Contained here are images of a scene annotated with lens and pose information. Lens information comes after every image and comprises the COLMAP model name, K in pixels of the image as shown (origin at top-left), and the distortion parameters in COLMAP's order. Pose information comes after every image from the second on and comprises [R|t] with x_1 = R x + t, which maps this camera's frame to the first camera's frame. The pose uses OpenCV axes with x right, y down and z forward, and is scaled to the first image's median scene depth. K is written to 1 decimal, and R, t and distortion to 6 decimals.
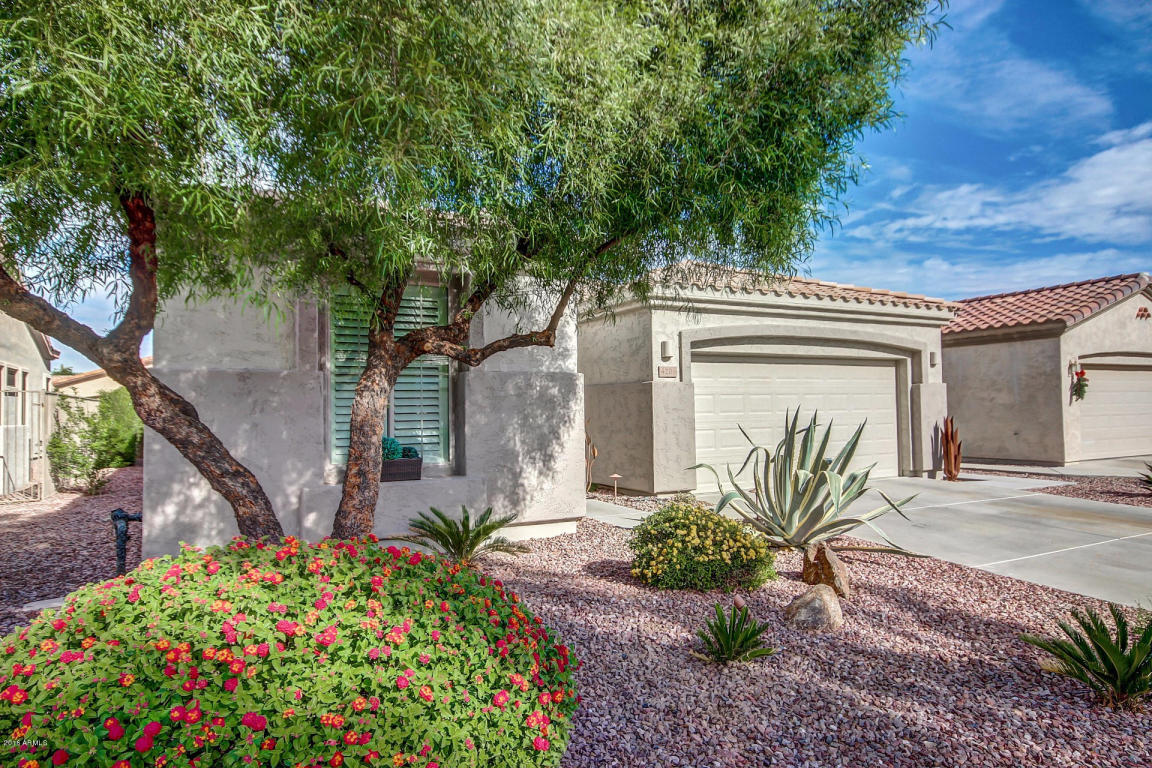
lens RADIAL K [[688.0, 0, 576.0], [0, 688.0, 384.0], [0, 0, 1]] dist [0.018032, 0.001381]
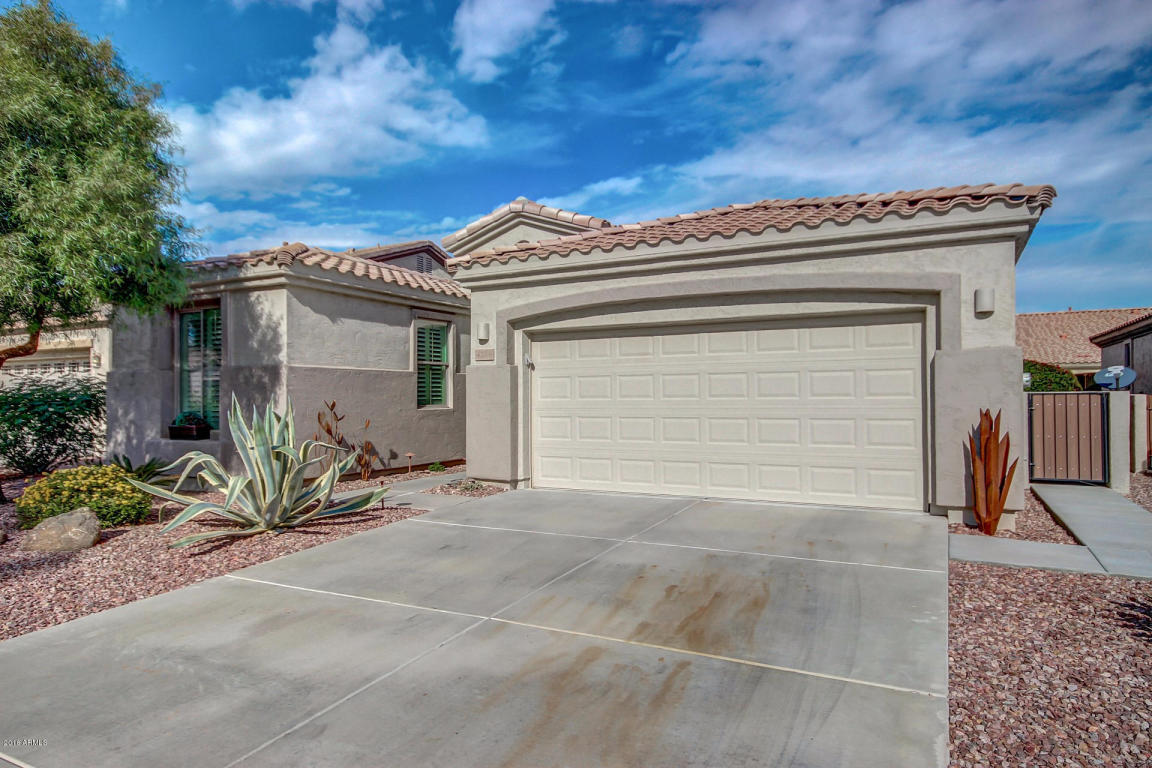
lens RADIAL K [[688.0, 0, 576.0], [0, 688.0, 384.0], [0, 0, 1]] dist [0.018032, 0.001381]
pose [[0.562748, -0.008565, -0.826584, 1.148454], [0.028086, 0.999567, 0.008763, 0.020429], [0.826151, -0.028146, 0.562745, 0.644748]]
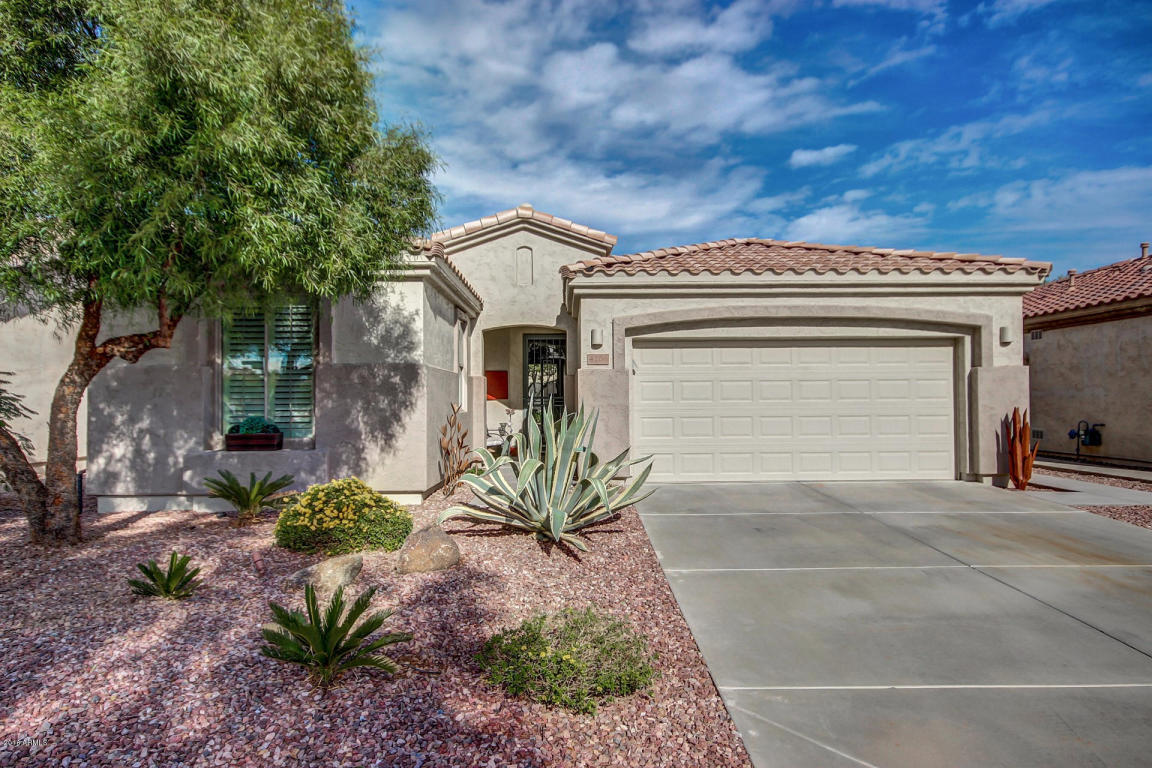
lens RADIAL K [[690.1, 0, 576.0], [0, 690.1, 384.0], [0, 0, 1]] dist [0.026712, 0.000300]
pose [[0.888238, -0.004088, -0.459366, 0.656054], [0.011636, 0.999840, 0.013601, 0.004749], [0.459237, -0.017426, 0.888143, 0.093163]]
